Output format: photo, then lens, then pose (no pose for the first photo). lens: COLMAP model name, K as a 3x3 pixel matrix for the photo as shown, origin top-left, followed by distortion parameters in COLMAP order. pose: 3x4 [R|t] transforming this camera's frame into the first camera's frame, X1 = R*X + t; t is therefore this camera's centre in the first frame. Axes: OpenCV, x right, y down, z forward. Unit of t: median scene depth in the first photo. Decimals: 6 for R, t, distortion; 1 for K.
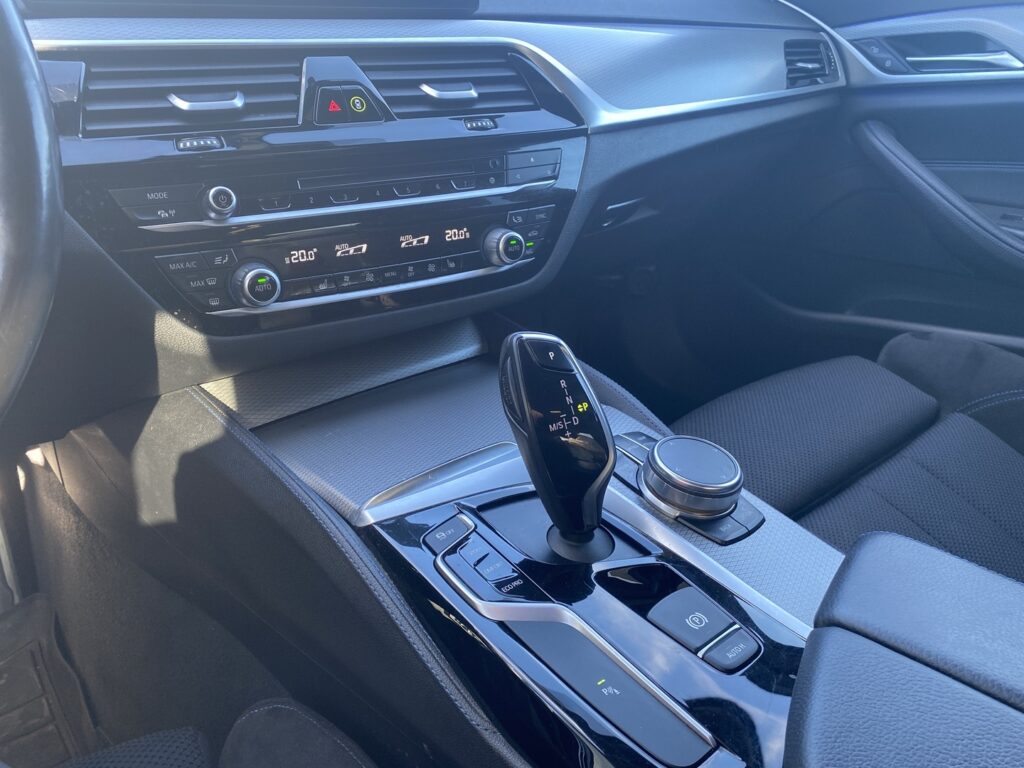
lens RADIAL K [[780.8, 0, 514.2], [0, 780.8, 380.4], [0, 0, 1]] dist [0.001847, 0.001725]
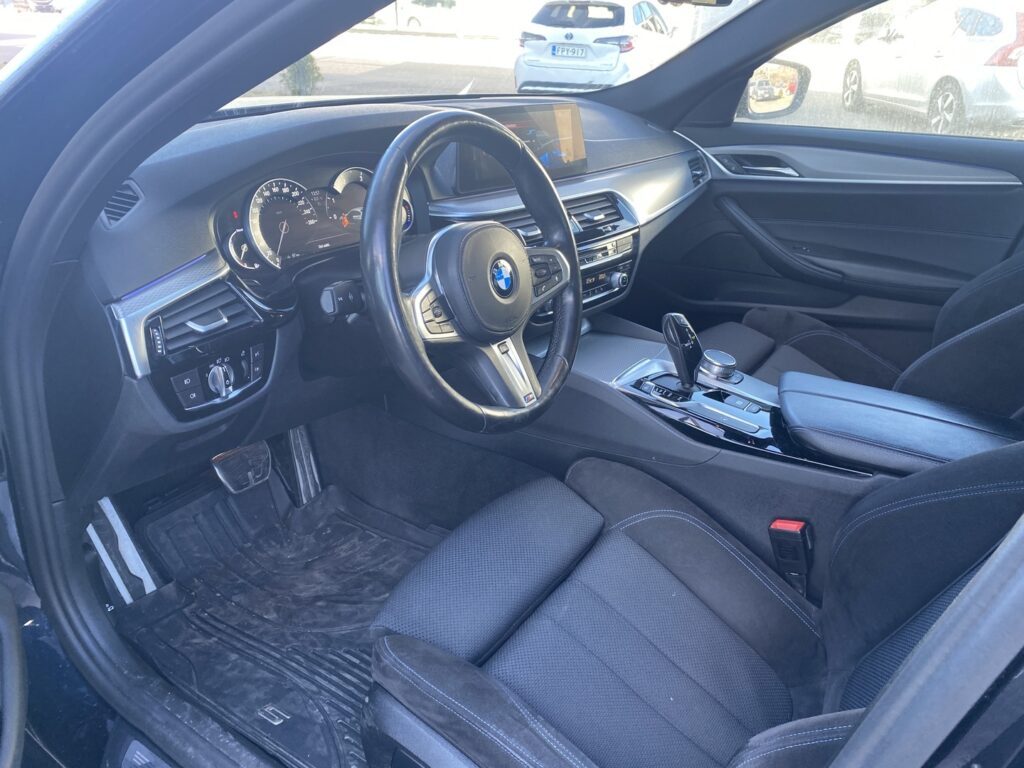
lens RADIAL K [[780.8, 0, 510.0], [0, 780.8, 386.4], [0, 0, 1]] dist [0.001847, 0.001725]
pose [[0.965670, -0.084245, 0.245733, -0.592324], [0.082236, 0.996442, 0.018442, 0.047876], [-0.246413, 0.002399, 0.969162, -0.752529]]
